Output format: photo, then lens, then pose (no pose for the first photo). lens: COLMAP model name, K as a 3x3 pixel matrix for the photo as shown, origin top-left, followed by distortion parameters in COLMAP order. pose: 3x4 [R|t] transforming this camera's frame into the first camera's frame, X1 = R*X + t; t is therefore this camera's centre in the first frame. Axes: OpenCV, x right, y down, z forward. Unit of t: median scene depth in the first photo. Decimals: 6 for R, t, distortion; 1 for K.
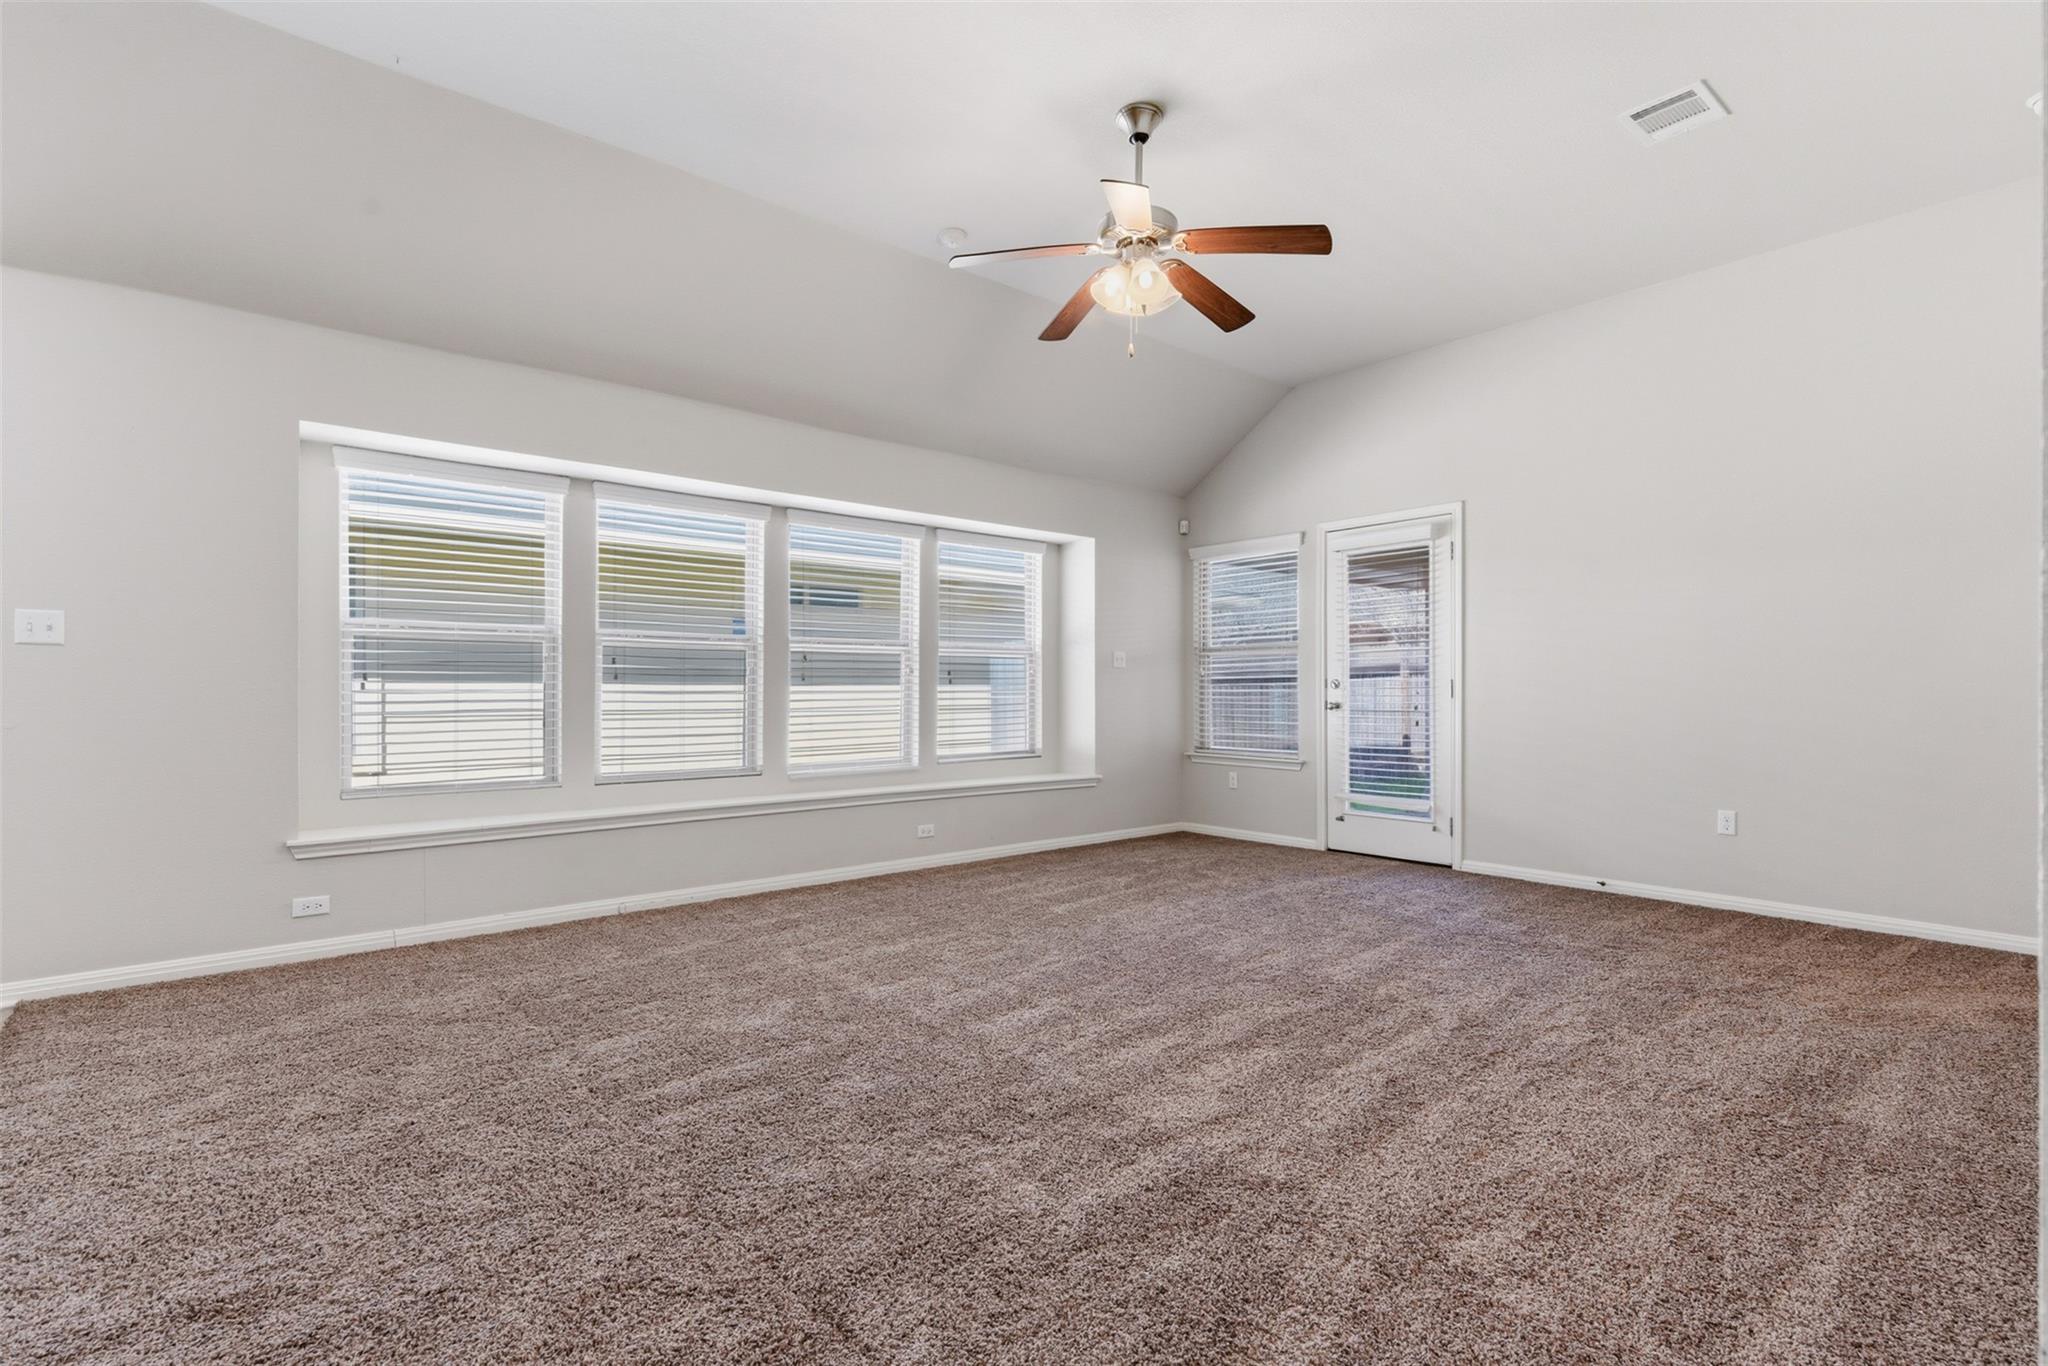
lens RADIAL K [[943.4, 0, 1017.8], [0, 943.4, 693.6], [0, 0, 1]] dist [0.007472, -0.002311]
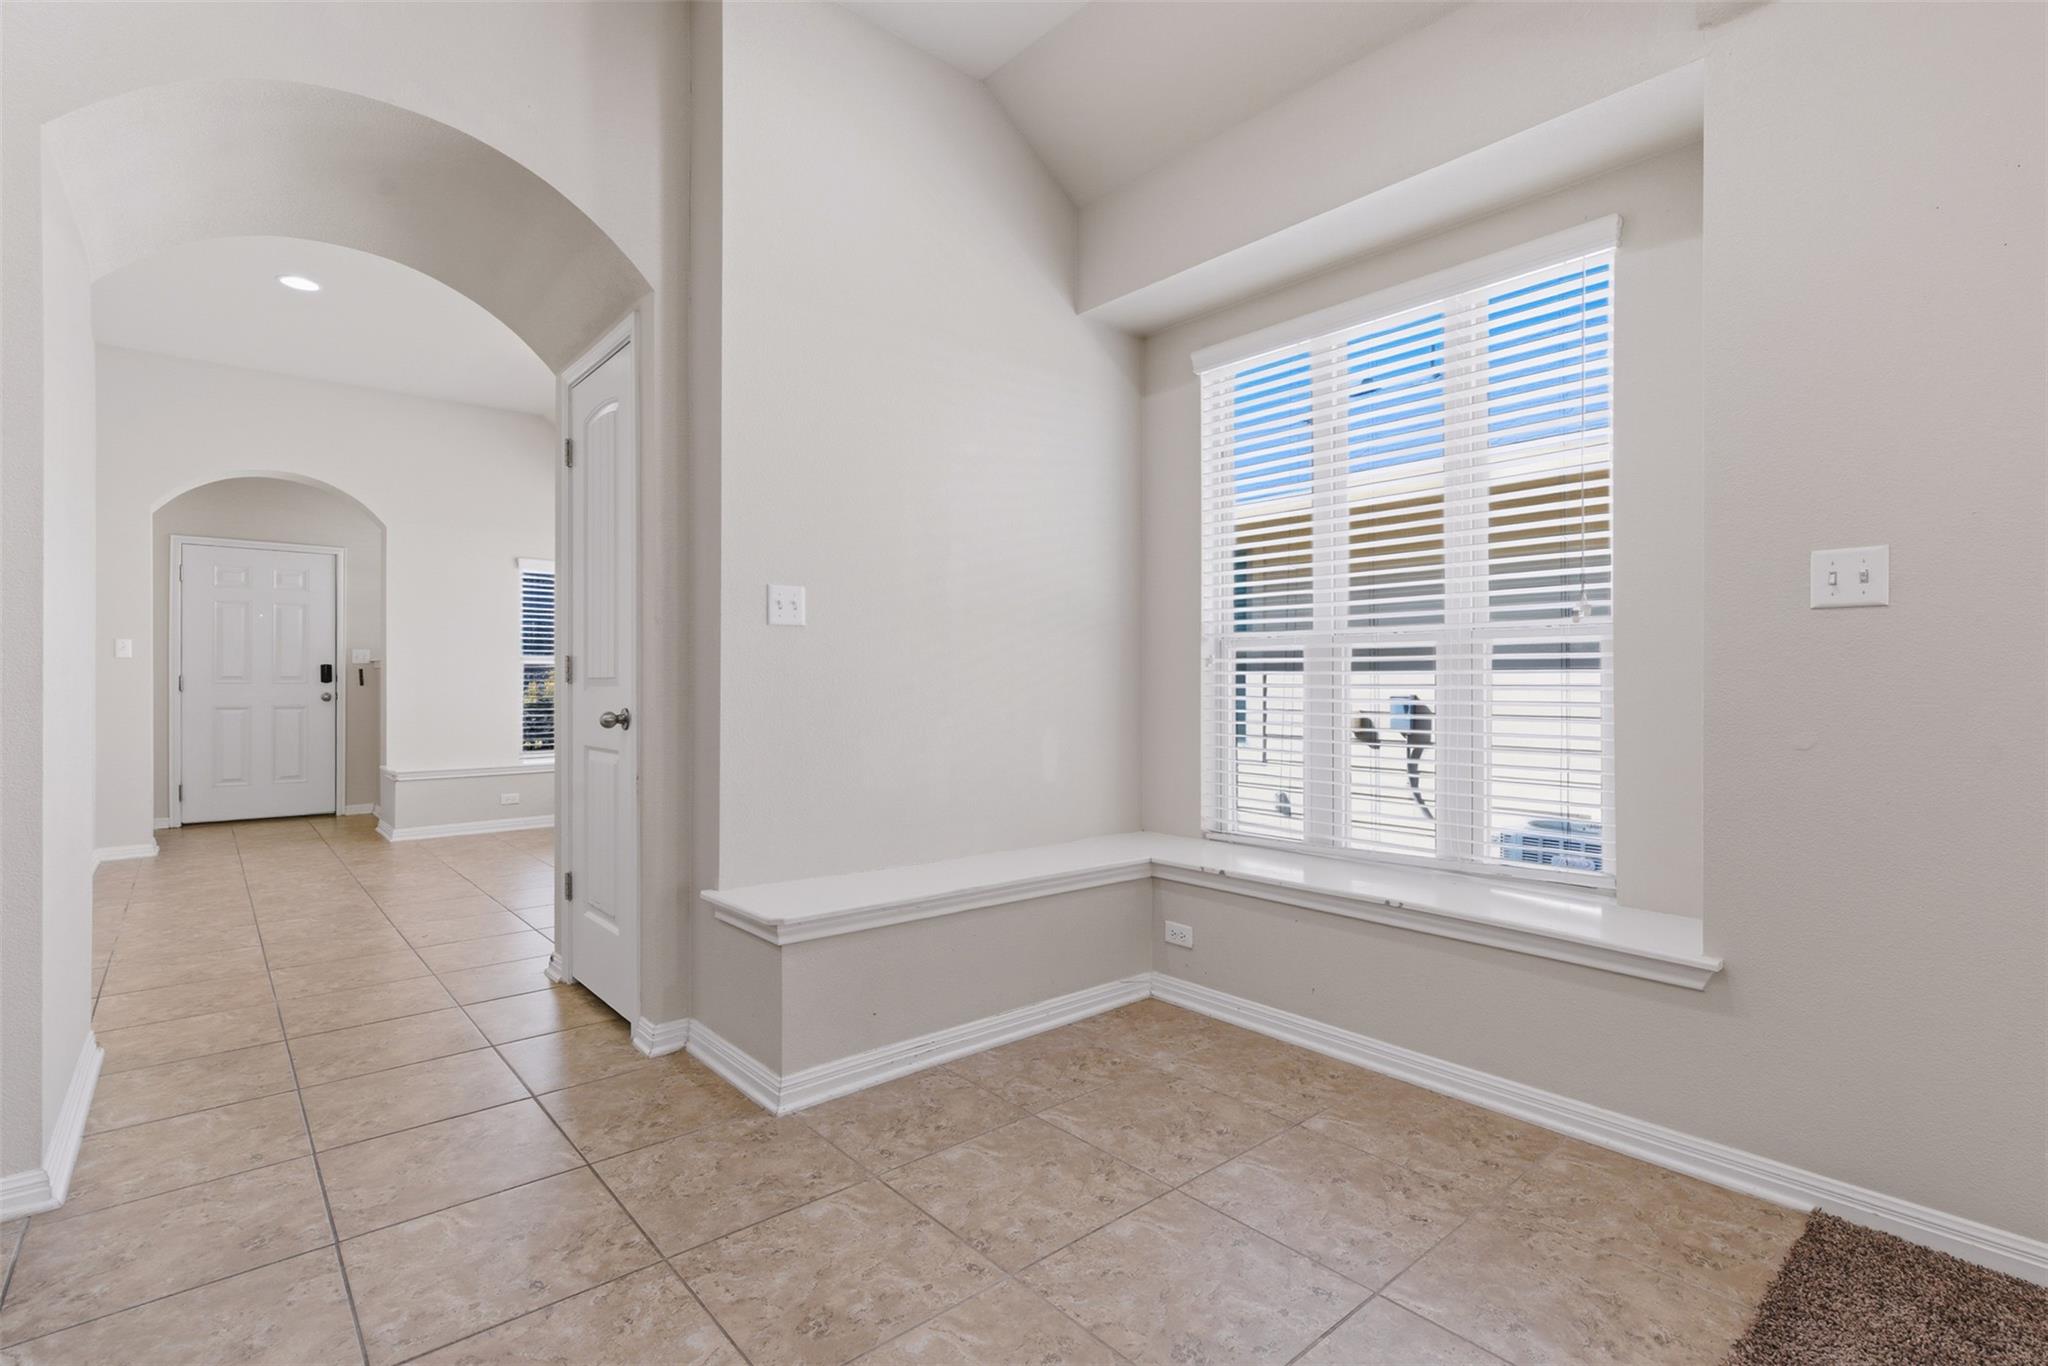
lens RADIAL K [[943.4, 0, 1044.7], [0, 943.4, 680.9], [0, 0, 1]] dist [0.007472, -0.002311]
pose [[0.017750, -0.002558, -0.999839, -0.403181], [-0.004283, 0.999987, -0.002635, -0.002995], [0.999833, 0.004329, 0.017739, 0.436178]]
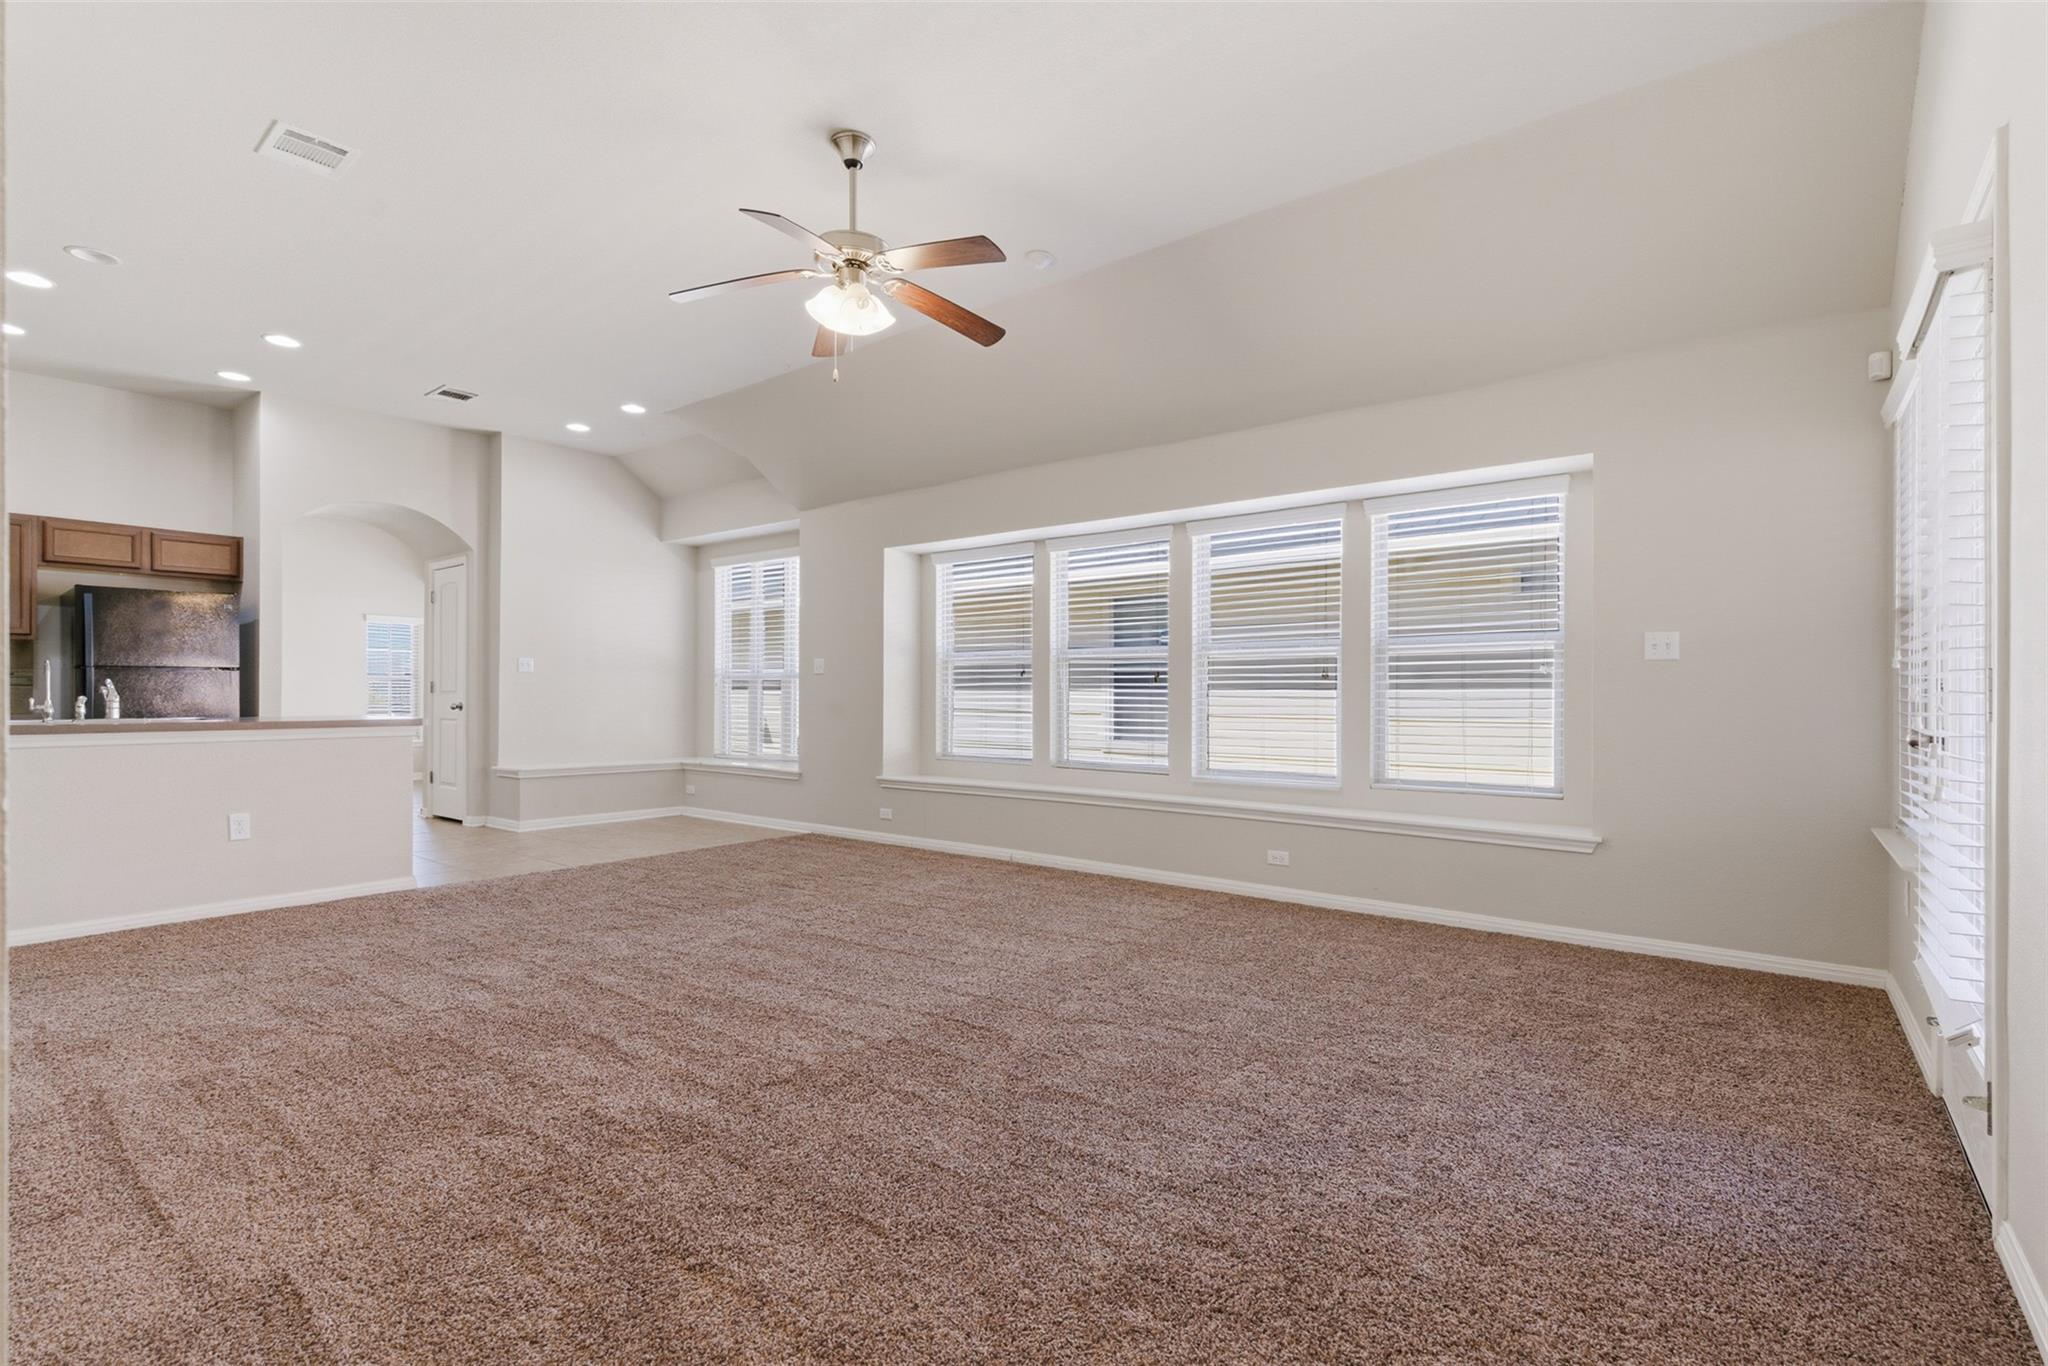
lens RADIAL K [[943.4, 0, 1027.6], [0, 943.4, 690.2], [0, 0, 1]] dist [0.007472, -0.002311]
pose [[0.198294, -0.004347, -0.980133, 1.083946], [-0.007731, 0.999952, -0.005999, -0.004952], [0.980112, 0.008767, 0.198251, 0.909658]]
